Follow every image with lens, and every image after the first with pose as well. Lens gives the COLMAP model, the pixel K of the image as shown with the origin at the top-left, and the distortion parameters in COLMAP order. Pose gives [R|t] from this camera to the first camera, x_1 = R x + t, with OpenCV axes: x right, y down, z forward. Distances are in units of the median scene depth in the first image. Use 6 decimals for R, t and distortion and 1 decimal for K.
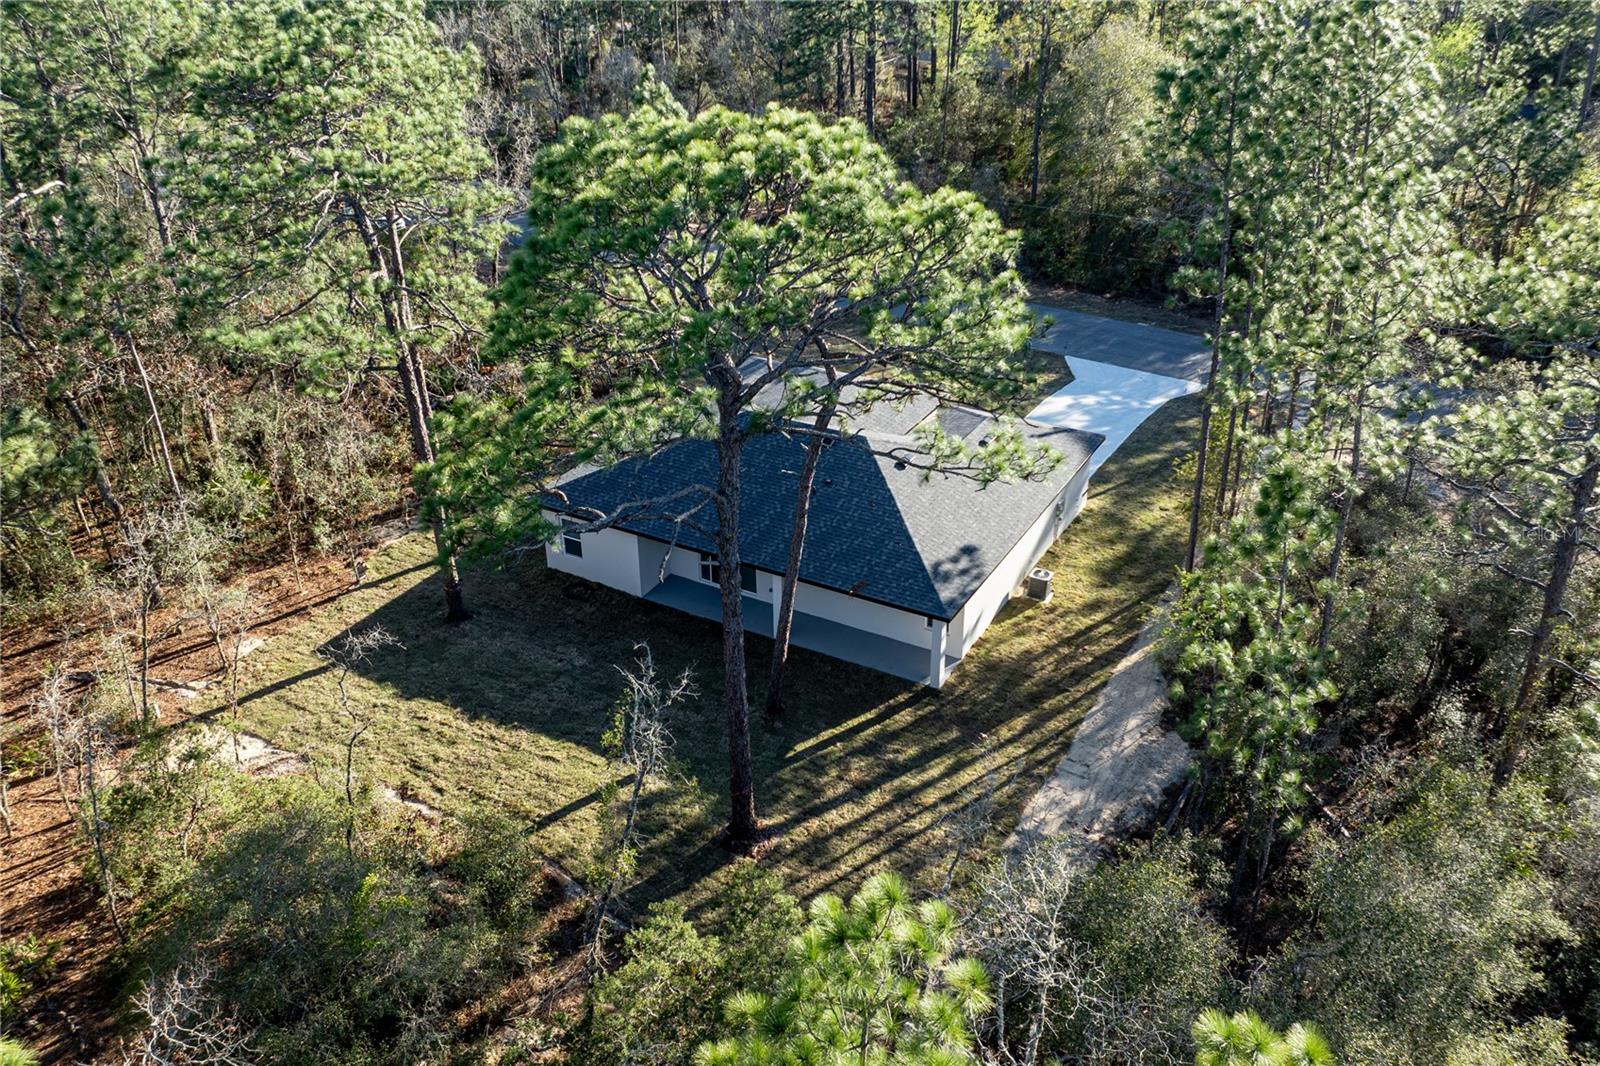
lens RADIAL K [[1368.4, 0, 852.1], [0, 1368.4, 533.0], [0, 0, 1]] dist [0.005103, 0.003398]
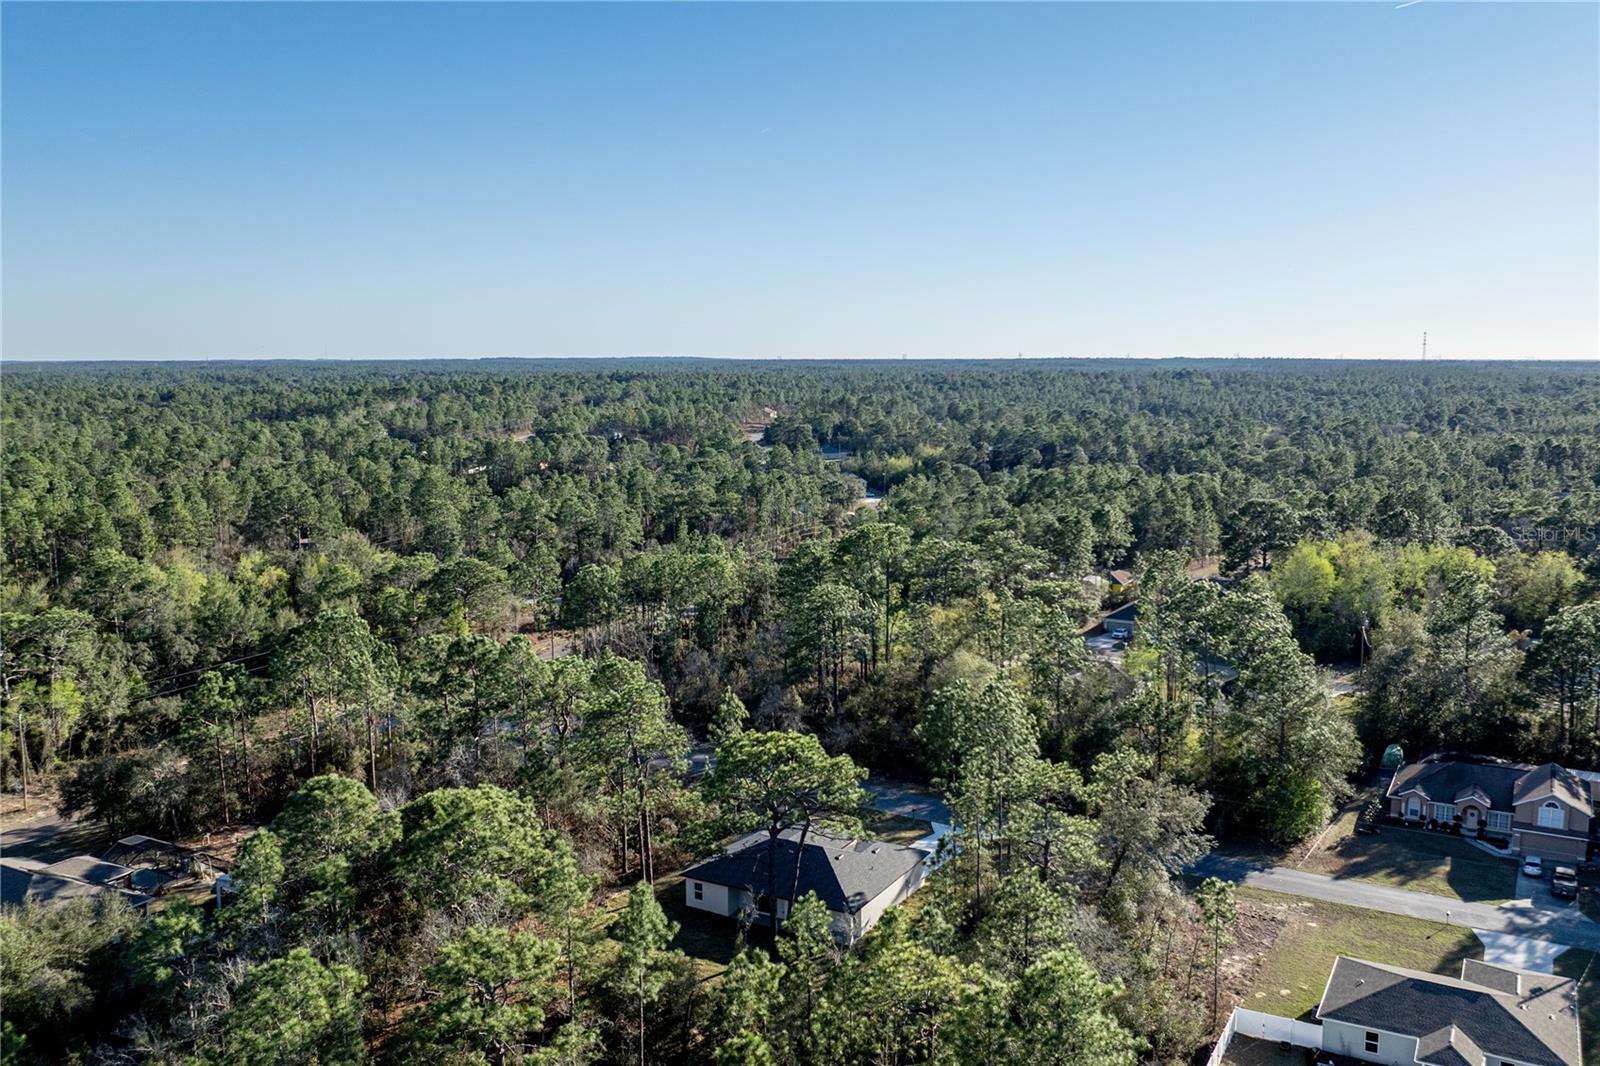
lens RADIAL K [[1368.4, 0, 852.1], [0, 1368.4, 533.0], [0, 0, 1]] dist [0.005103, 0.003398]
pose [[0.999990, 0.002184, 0.003798, 0.087243], [-0.000683, 0.934019, -0.357224, 0.466193], [-0.004328, 0.357218, 0.934011, -2.469304]]
